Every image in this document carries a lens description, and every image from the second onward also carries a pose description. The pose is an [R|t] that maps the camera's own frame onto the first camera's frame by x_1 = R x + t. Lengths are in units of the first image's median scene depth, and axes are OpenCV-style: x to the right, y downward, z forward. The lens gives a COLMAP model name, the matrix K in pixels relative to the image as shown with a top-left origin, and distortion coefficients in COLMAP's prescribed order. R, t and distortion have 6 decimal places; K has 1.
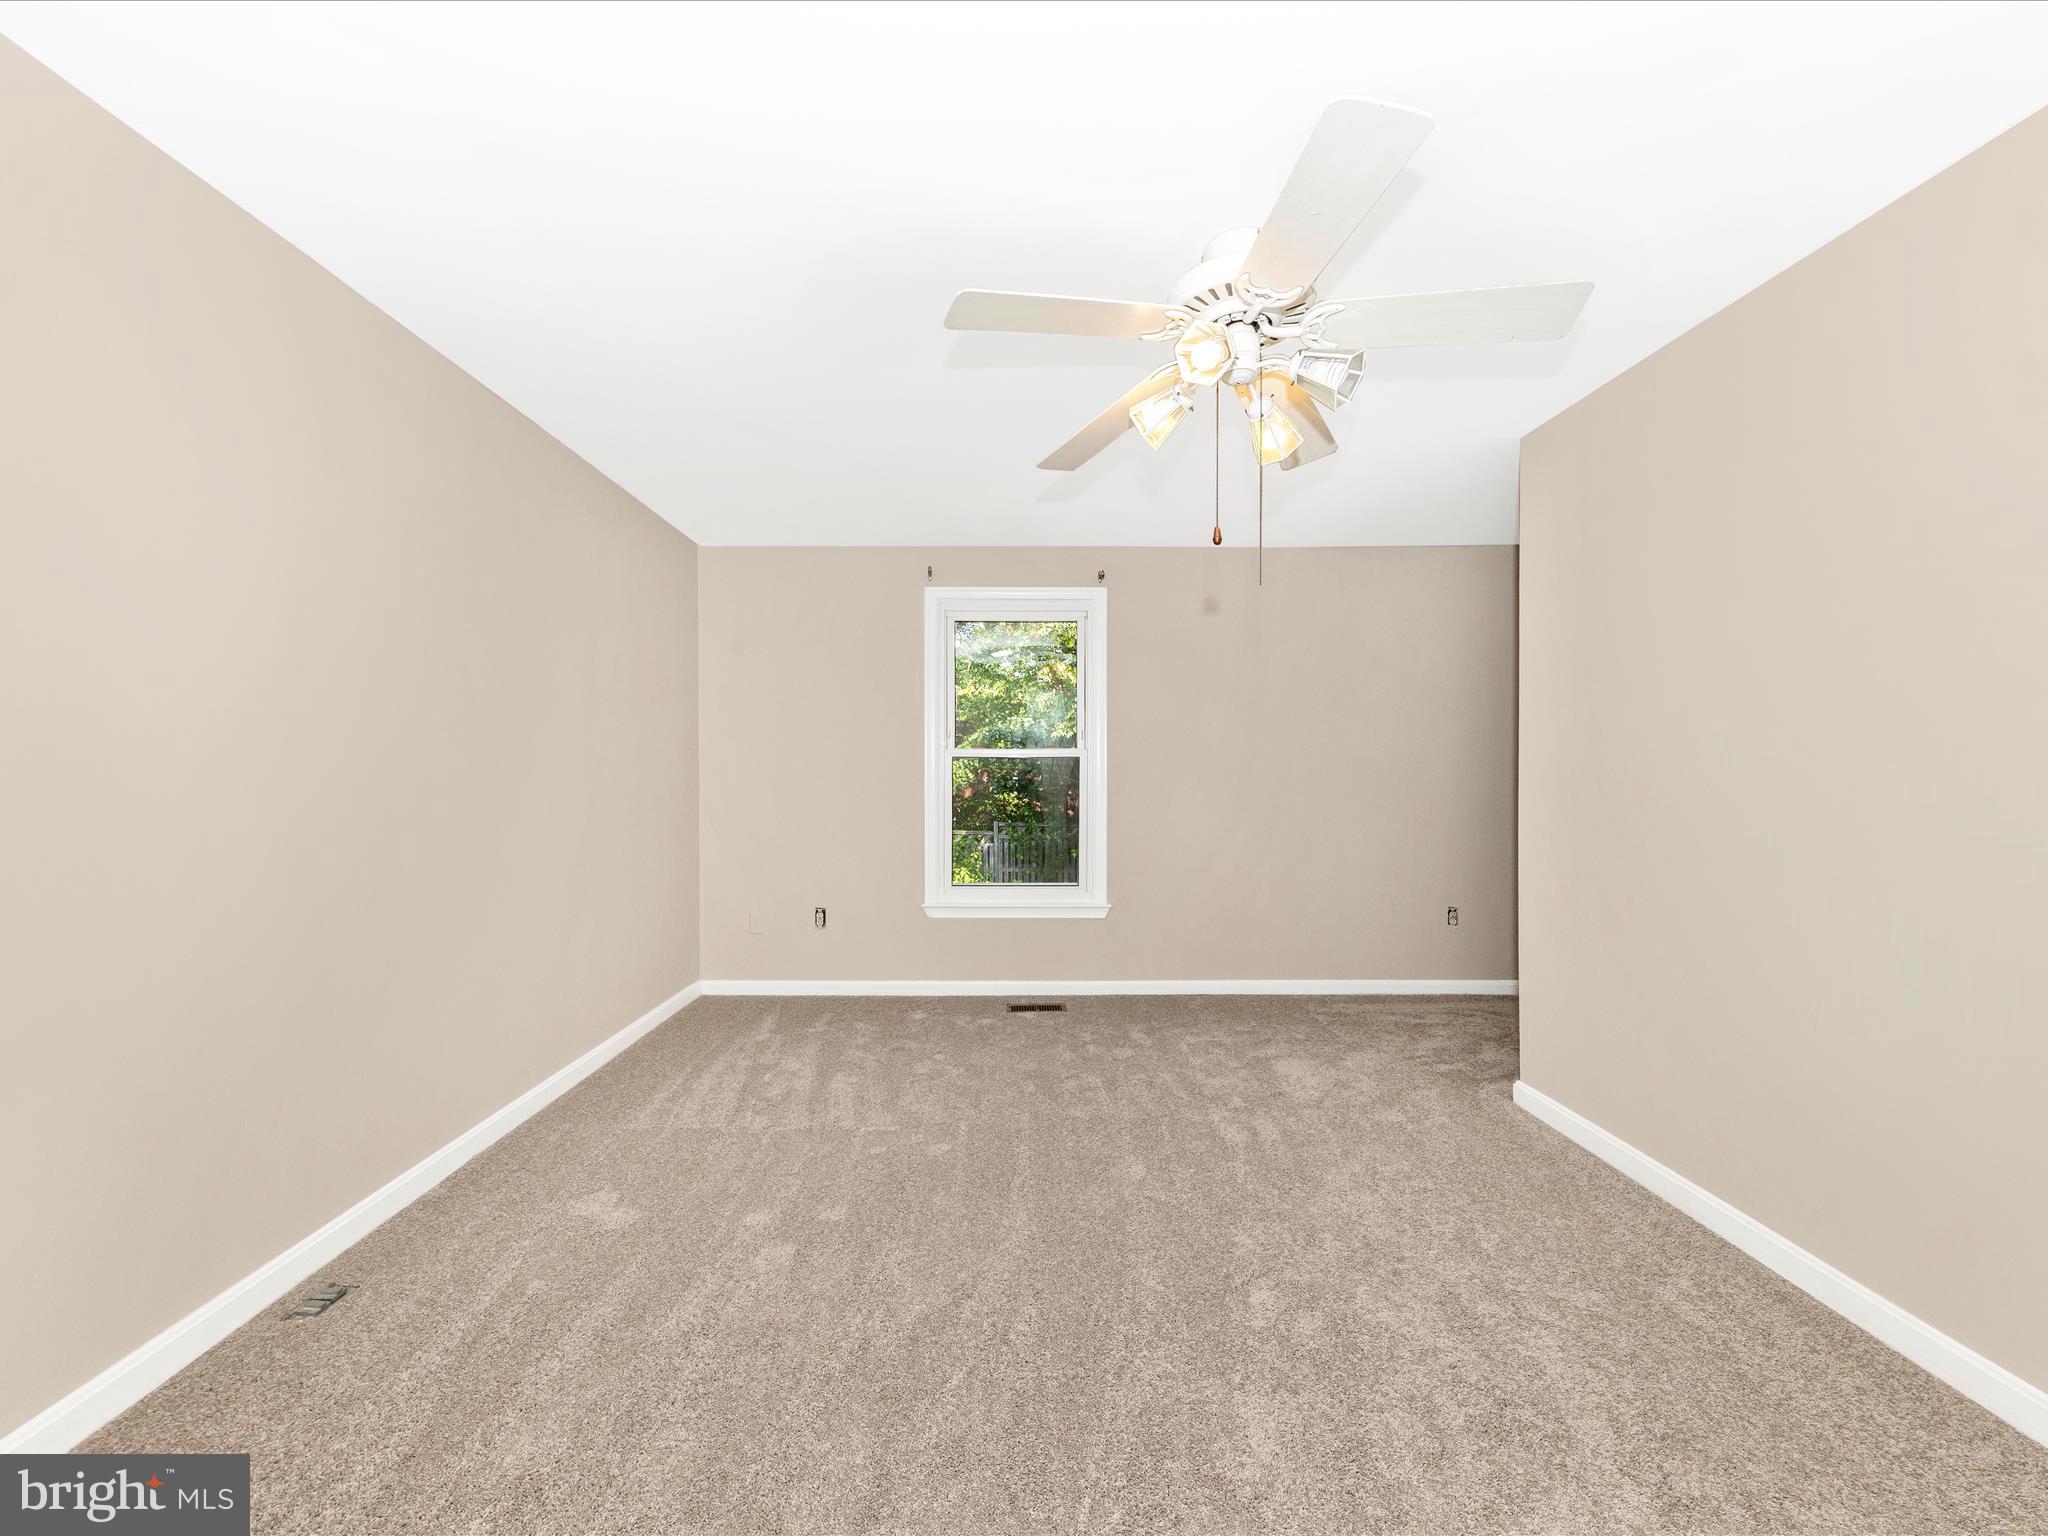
lens RADIAL K [[800.4, 0, 1019.7], [0, 800.4, 762.4], [0, 0, 1]] dist [0.000449, -0.000610]
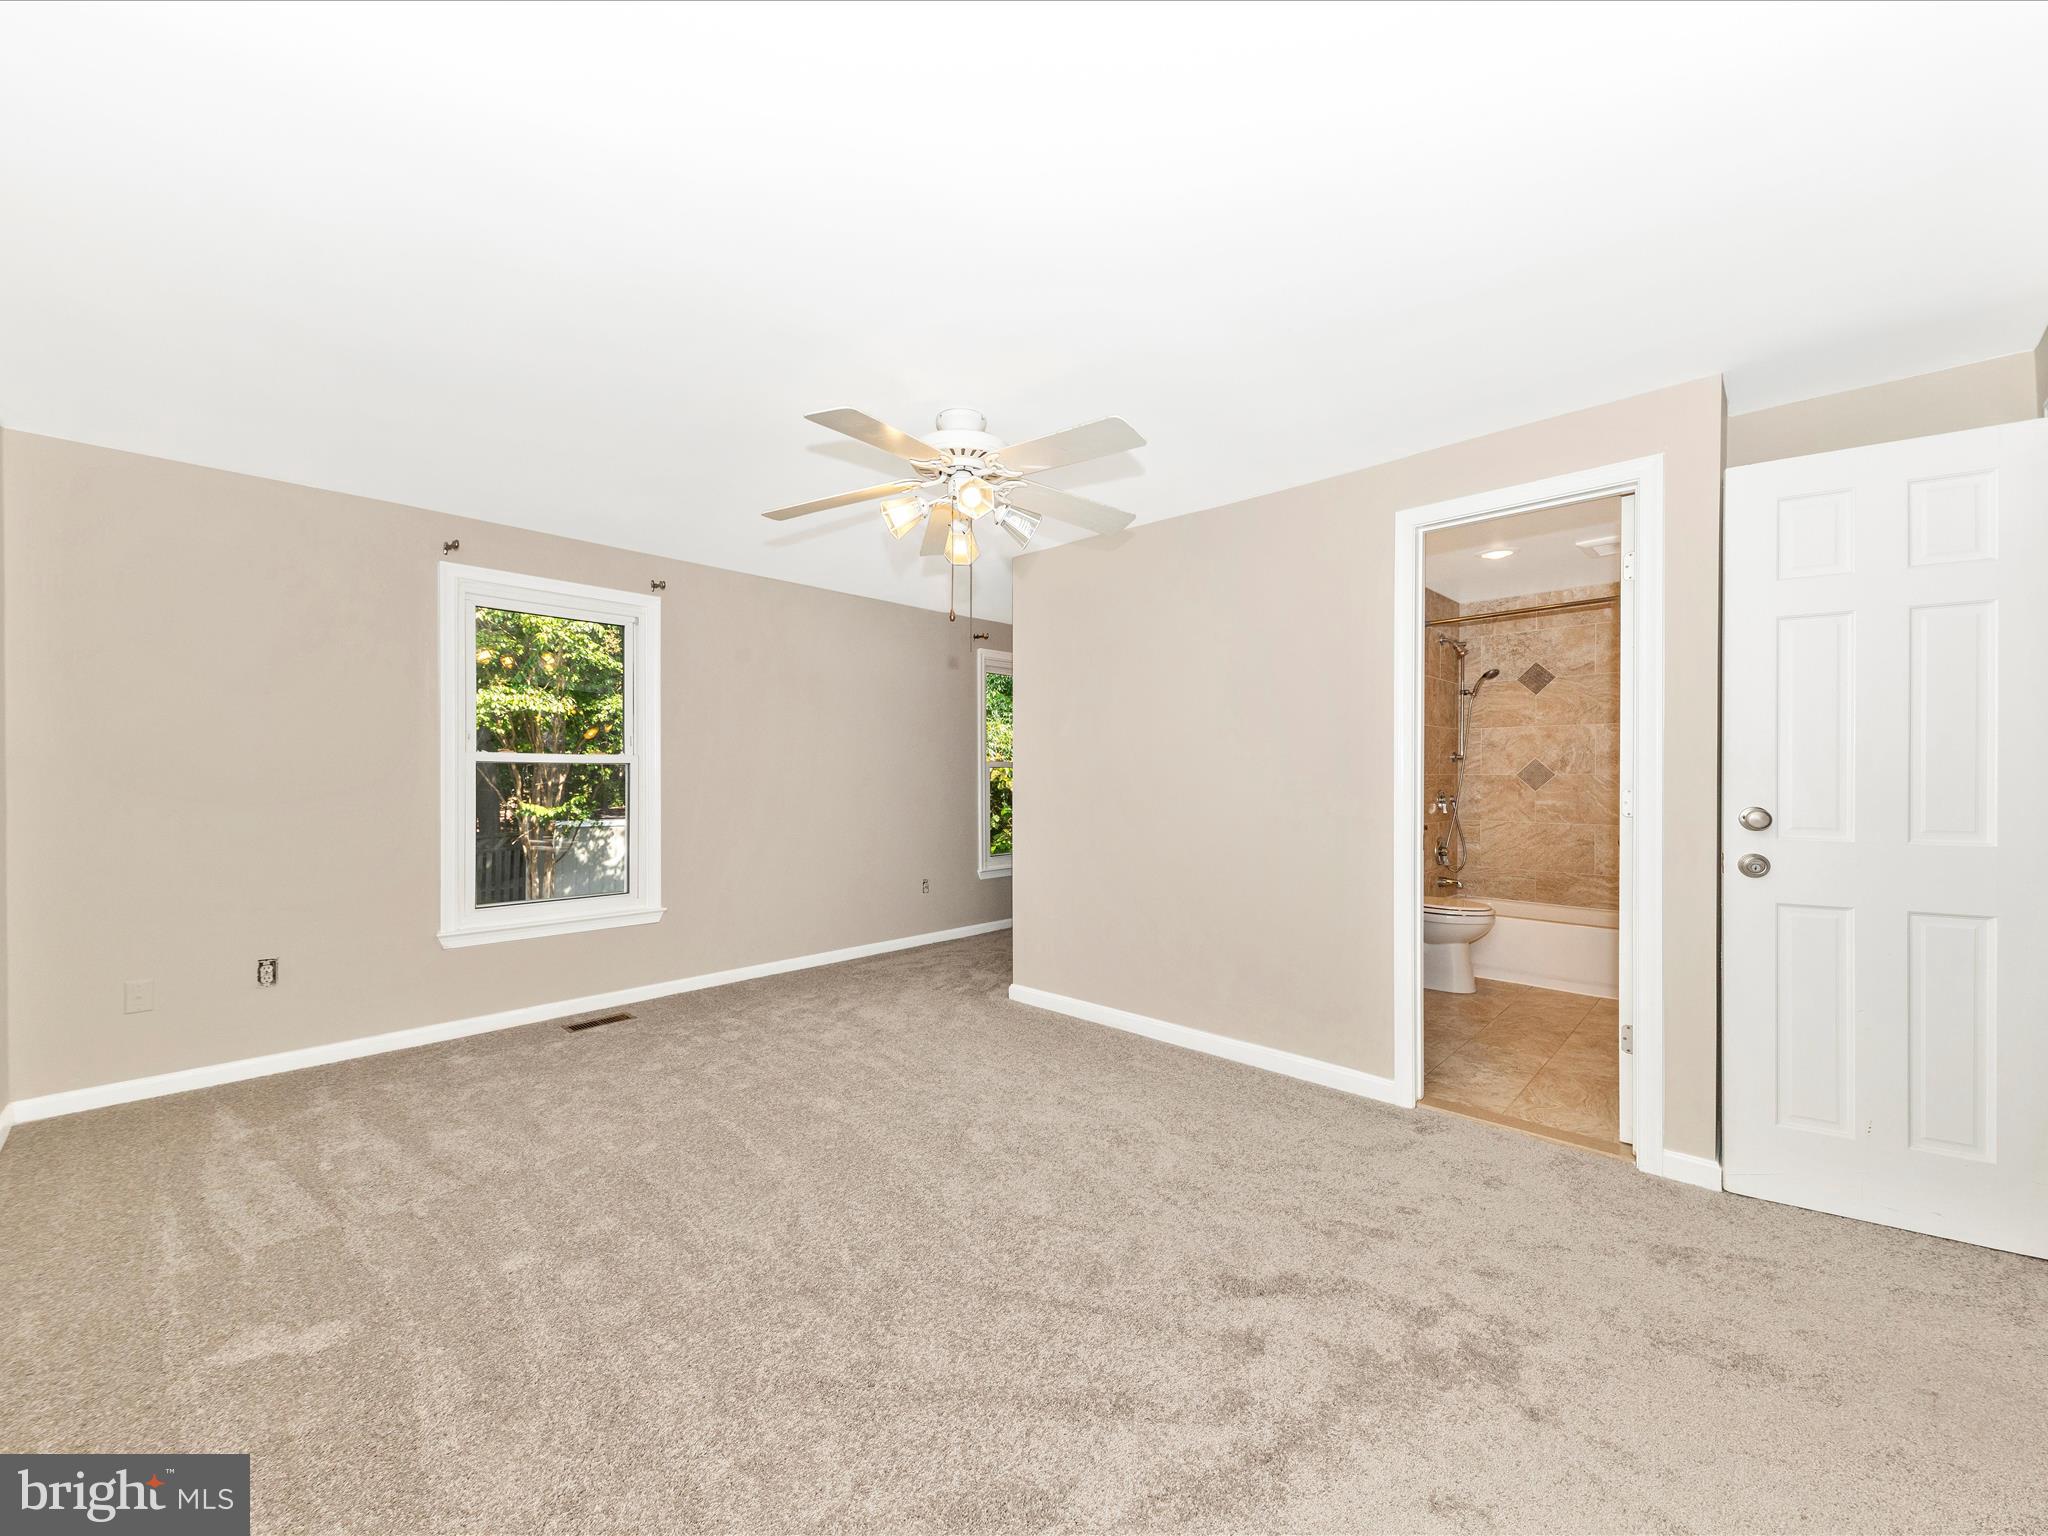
lens RADIAL K [[800.4, 0, 1012.5], [0, 800.4, 761.4], [0, 0, 1]] dist [0.000449, -0.000610]
pose [[0.693622, 0.014607, 0.720192, -0.418308], [-0.010071, 0.999893, -0.010580, -0.004634], [-0.720269, 0.000085, 0.693695, -0.039965]]
